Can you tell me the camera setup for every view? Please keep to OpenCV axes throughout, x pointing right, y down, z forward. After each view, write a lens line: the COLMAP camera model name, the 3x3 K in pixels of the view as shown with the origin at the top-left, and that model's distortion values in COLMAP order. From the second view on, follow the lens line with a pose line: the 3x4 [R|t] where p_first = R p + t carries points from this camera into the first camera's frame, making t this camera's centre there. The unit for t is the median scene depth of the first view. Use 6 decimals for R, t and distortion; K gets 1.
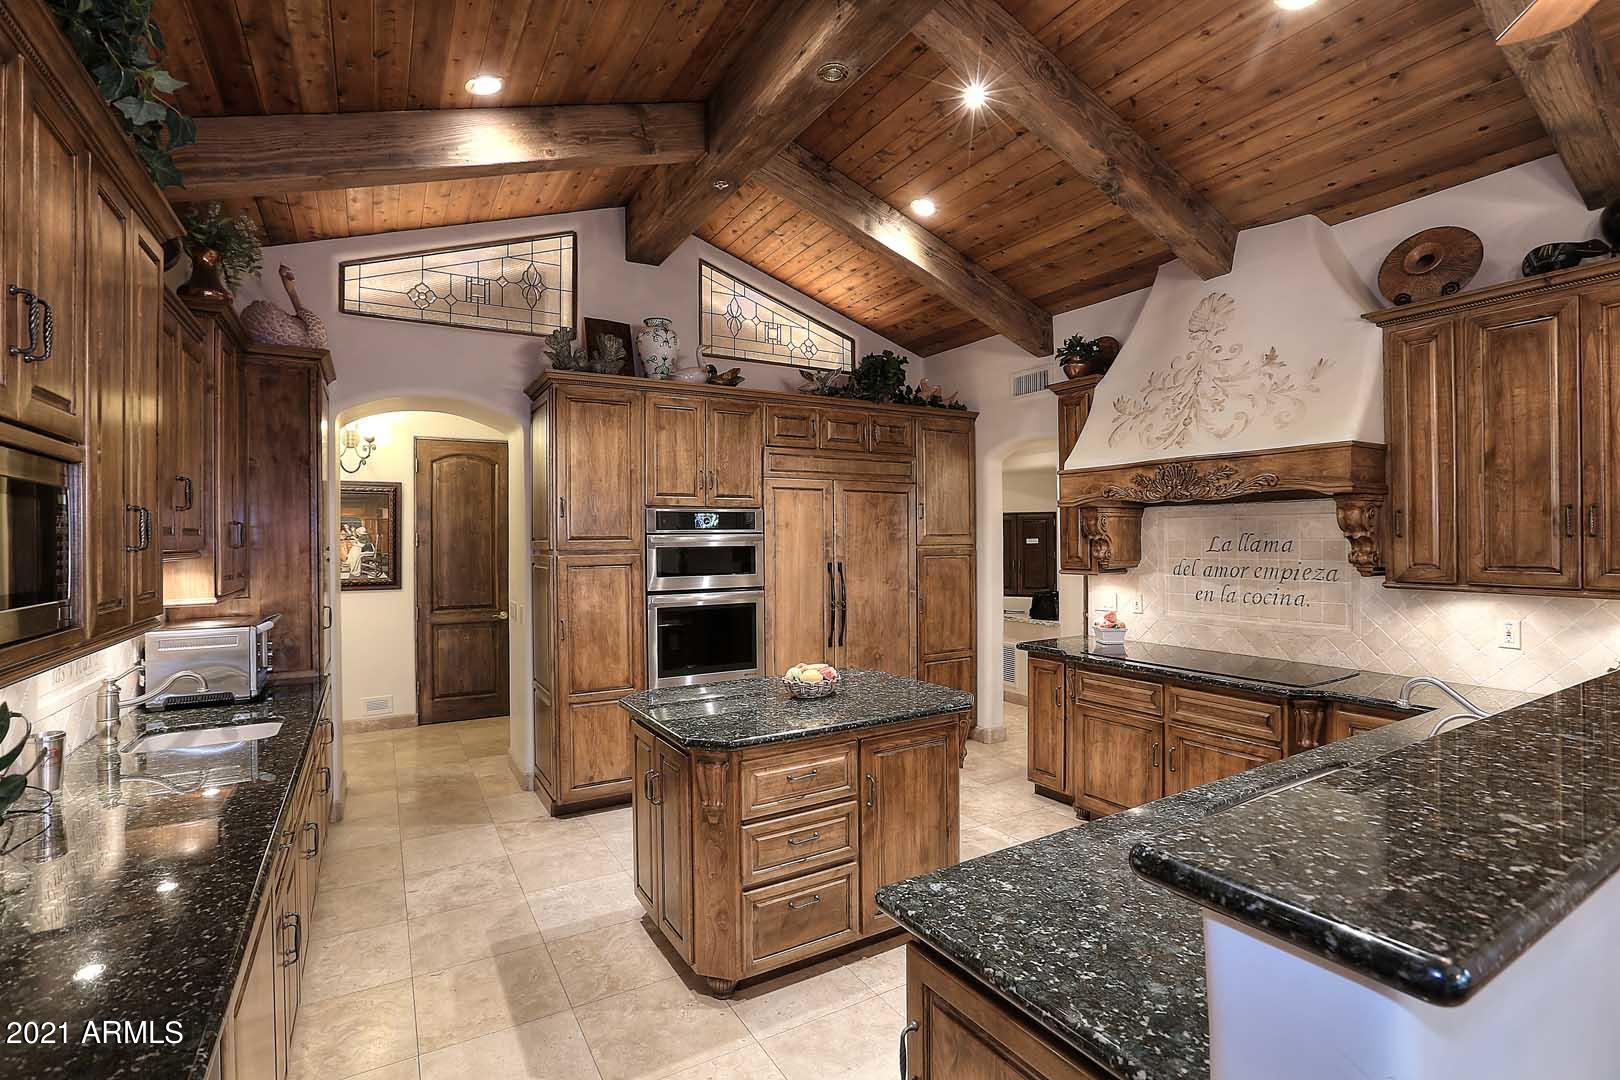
lens RADIAL K [[751.2, 0, 804.0], [0, 751.2, 536.3], [0, 0, 1]] dist [-0.063246, 0.029593]
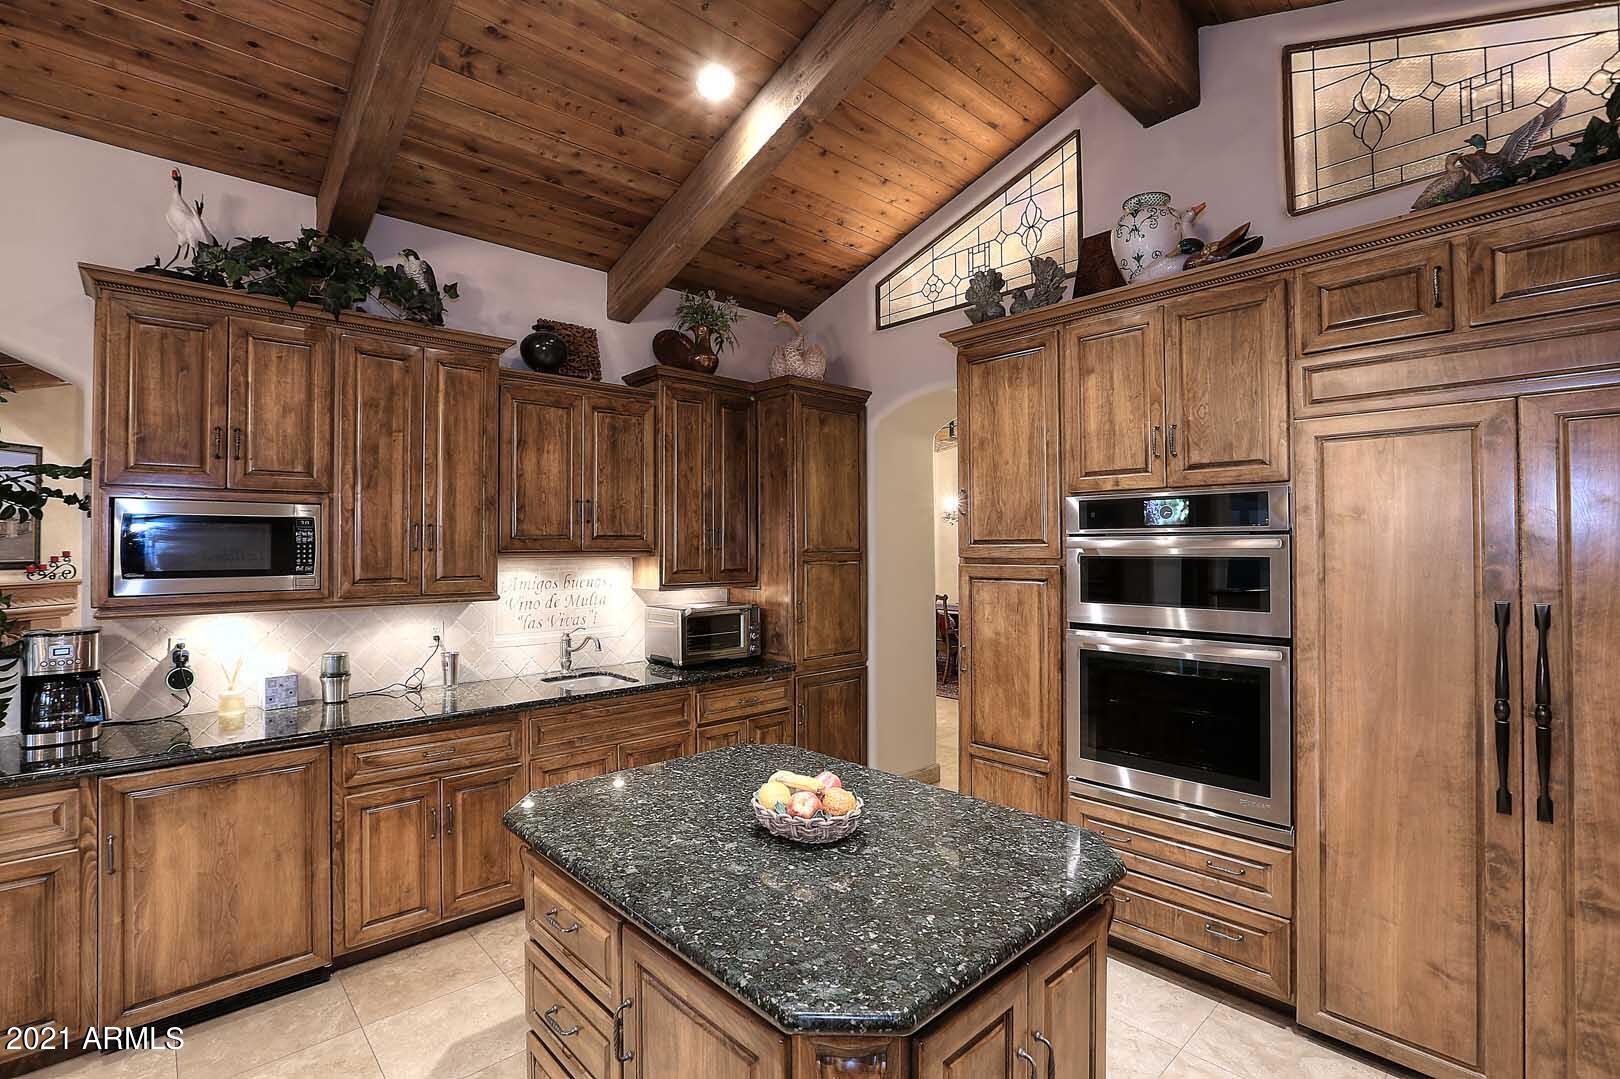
lens RADIAL K [[751.2, 0, 804.0], [0, 751.2, 535.8], [0, 0, 1]] dist [-0.063246, 0.029593]
pose [[0.200407, -0.005788, -0.979696, 0.382504], [0.001269, 0.999983, -0.005648, 0.000514], [0.979712, -0.000111, 0.200411, 0.624852]]
